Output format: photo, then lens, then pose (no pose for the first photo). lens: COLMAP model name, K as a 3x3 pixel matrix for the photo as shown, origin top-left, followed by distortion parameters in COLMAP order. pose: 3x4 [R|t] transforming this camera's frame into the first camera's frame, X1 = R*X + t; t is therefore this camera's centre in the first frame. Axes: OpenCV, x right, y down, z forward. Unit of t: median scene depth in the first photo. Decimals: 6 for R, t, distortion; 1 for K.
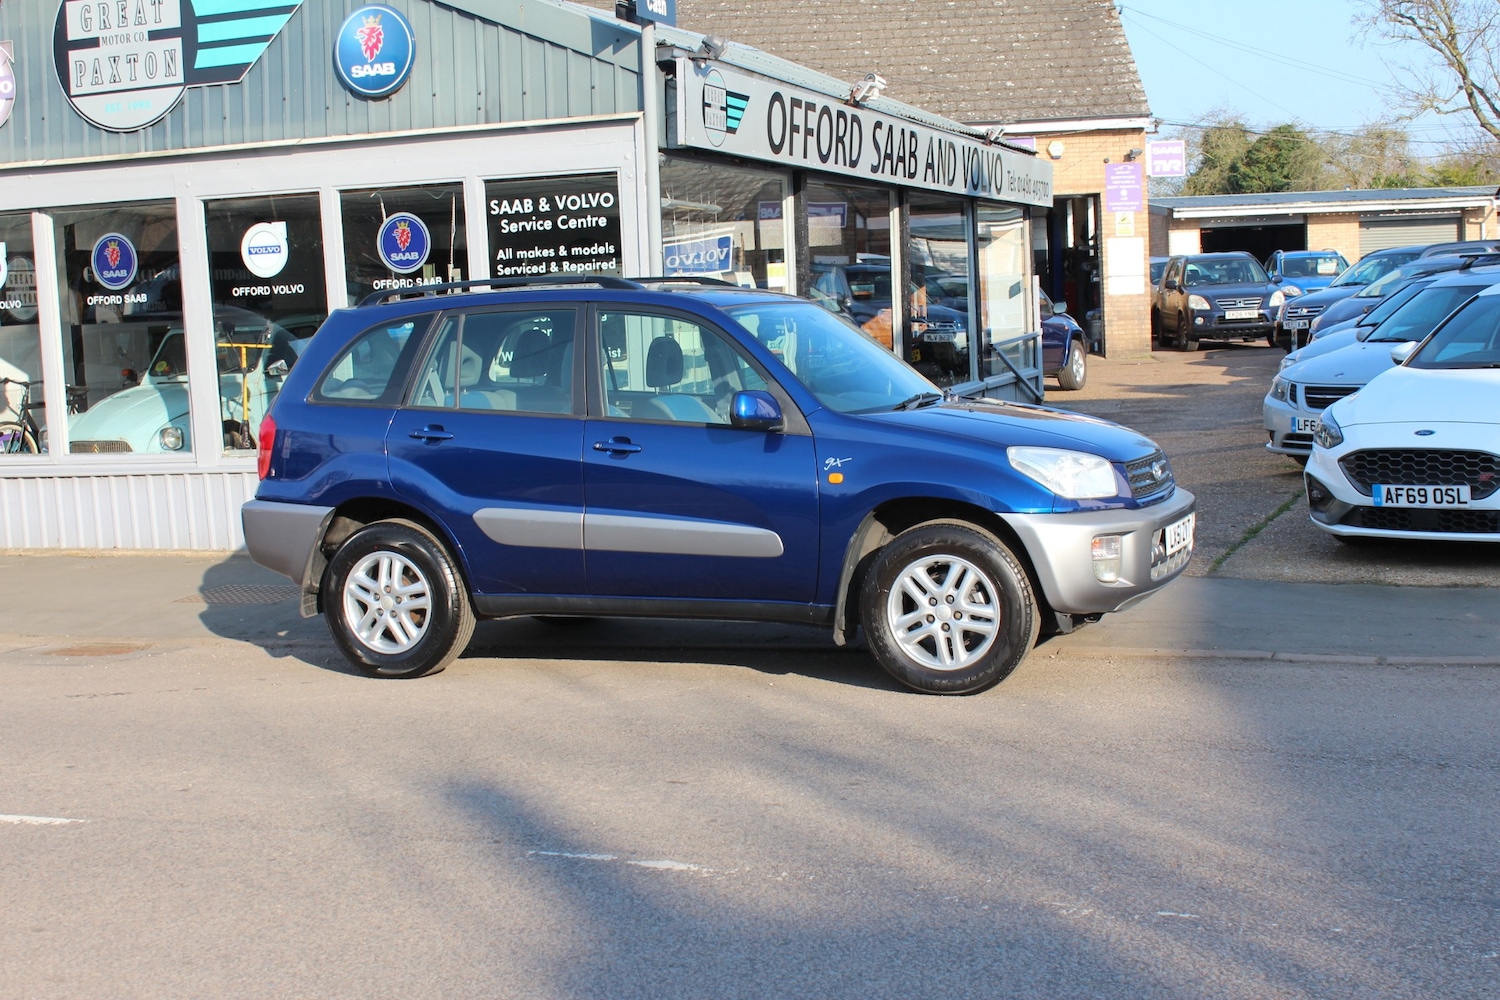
lens RADIAL K [[1996.6, 0, 750.0], [0, 1996.6, 500.0], [0, 0, 1]] dist [-0.047908, 0.056941]
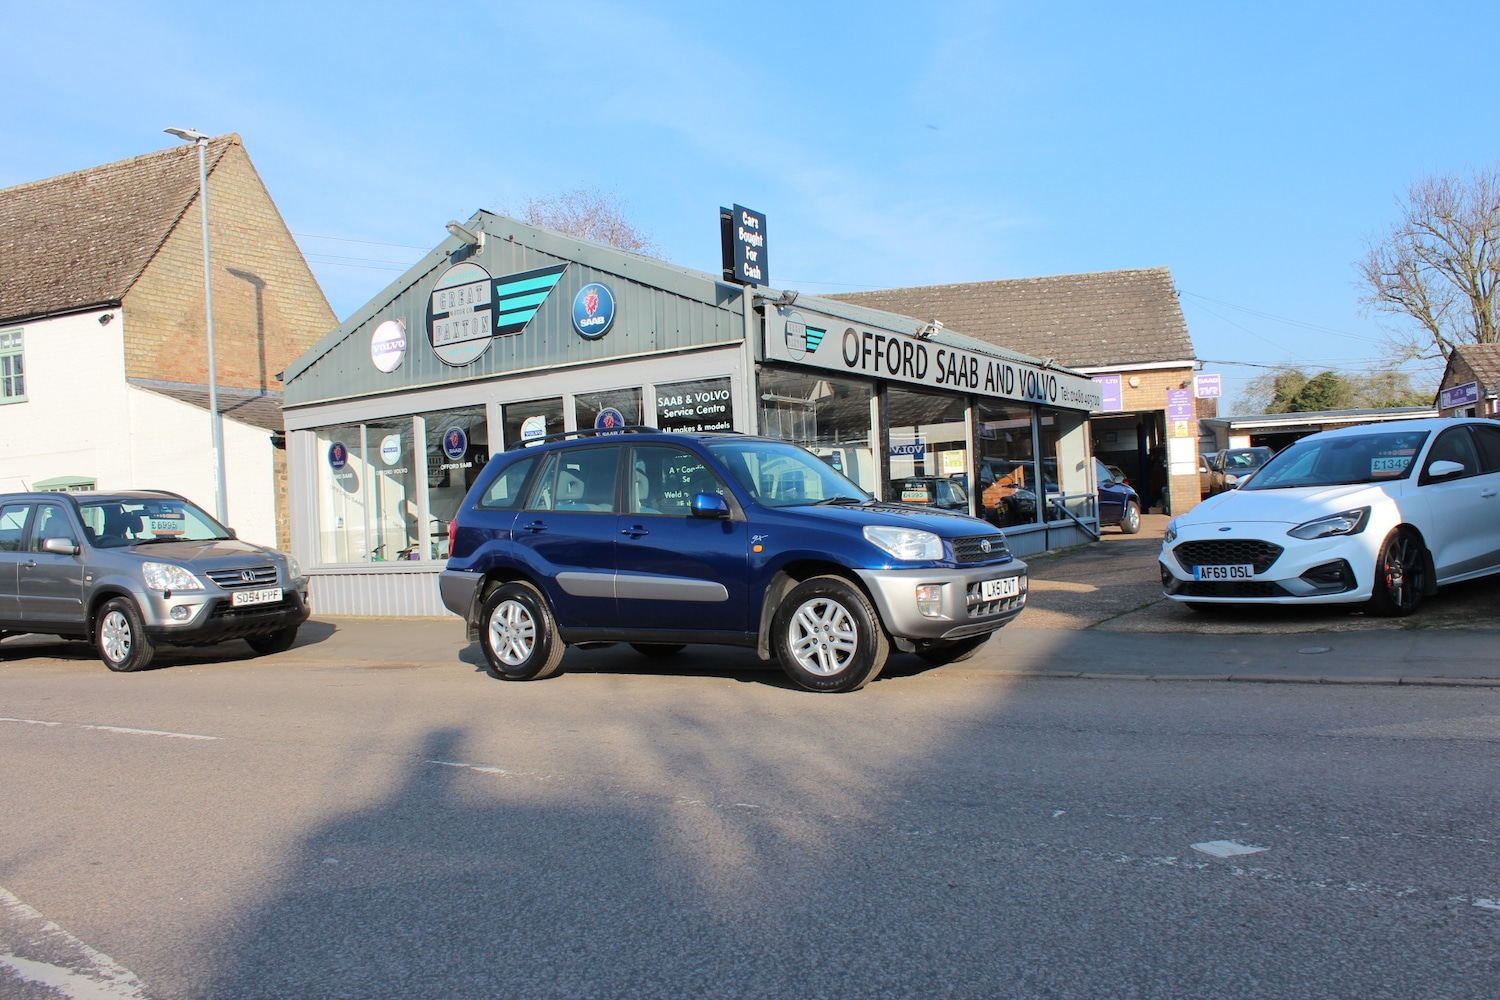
lens RADIAL K [[1251.7, 0, 779.8], [0, 1251.7, 516.9], [0, 0, 1]] dist [-0.154877, 0.135697]
pose [[0.980504, -0.008408, -0.196318, 0.161452], [-0.008843, 0.996184, -0.086828, 0.031309], [0.196299, 0.086871, 0.976688, 0.046214]]
